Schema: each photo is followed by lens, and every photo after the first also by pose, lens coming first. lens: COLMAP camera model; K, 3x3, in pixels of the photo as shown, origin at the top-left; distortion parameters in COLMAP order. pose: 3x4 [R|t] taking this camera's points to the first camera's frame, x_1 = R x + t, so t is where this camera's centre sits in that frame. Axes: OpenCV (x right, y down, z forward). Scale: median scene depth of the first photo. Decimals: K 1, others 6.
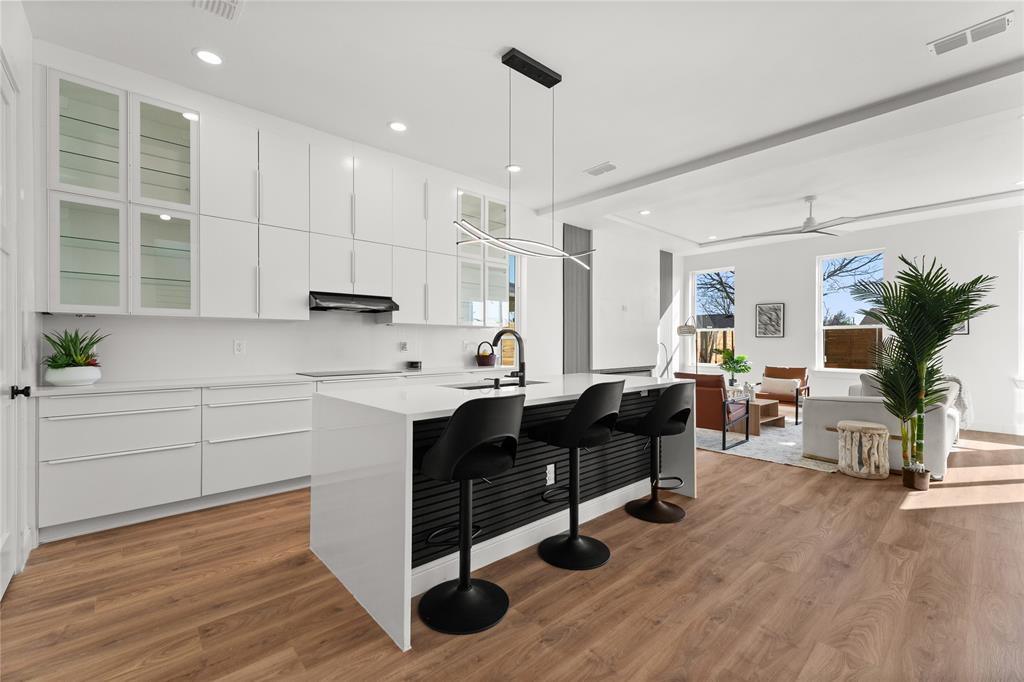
lens RADIAL K [[443.3, 0, 514.7], [0, 443.3, 348.6], [0, 0, 1]] dist [0.013436, 0.000012]
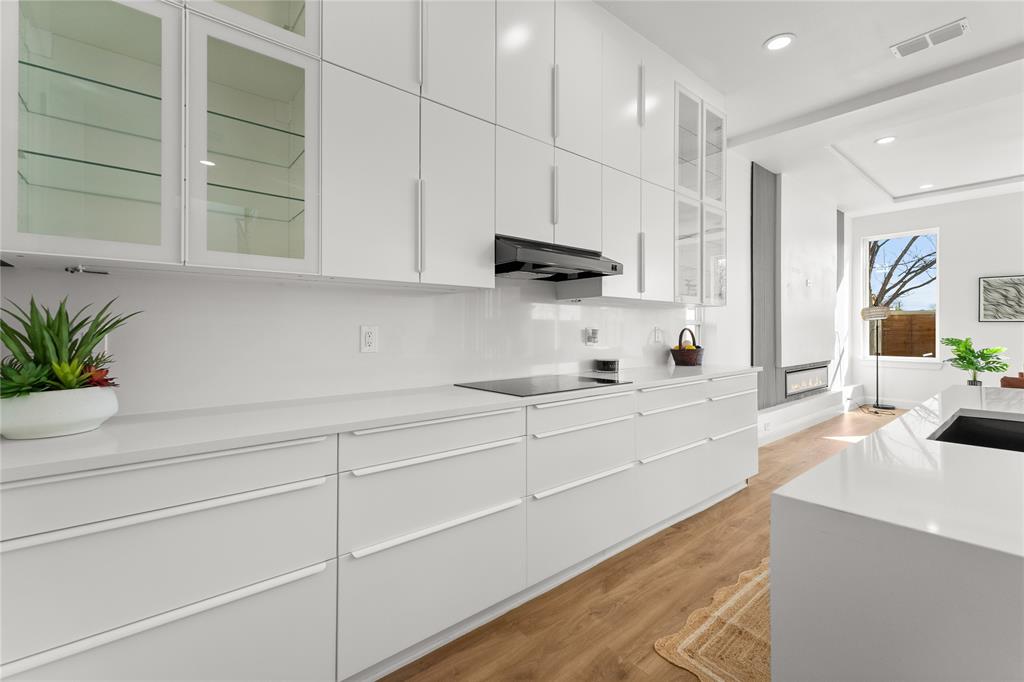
lens RADIAL K [[443.3, 0, 509.7], [0, 443.3, 330.9], [0, 0, 1]] dist [0.013436, 0.000012]
pose [[0.999440, 0.000486, -0.033450, -0.425400], [-0.000773, 0.999963, -0.008575, -0.007919], [0.033444, 0.008596, 0.999404, 0.465343]]
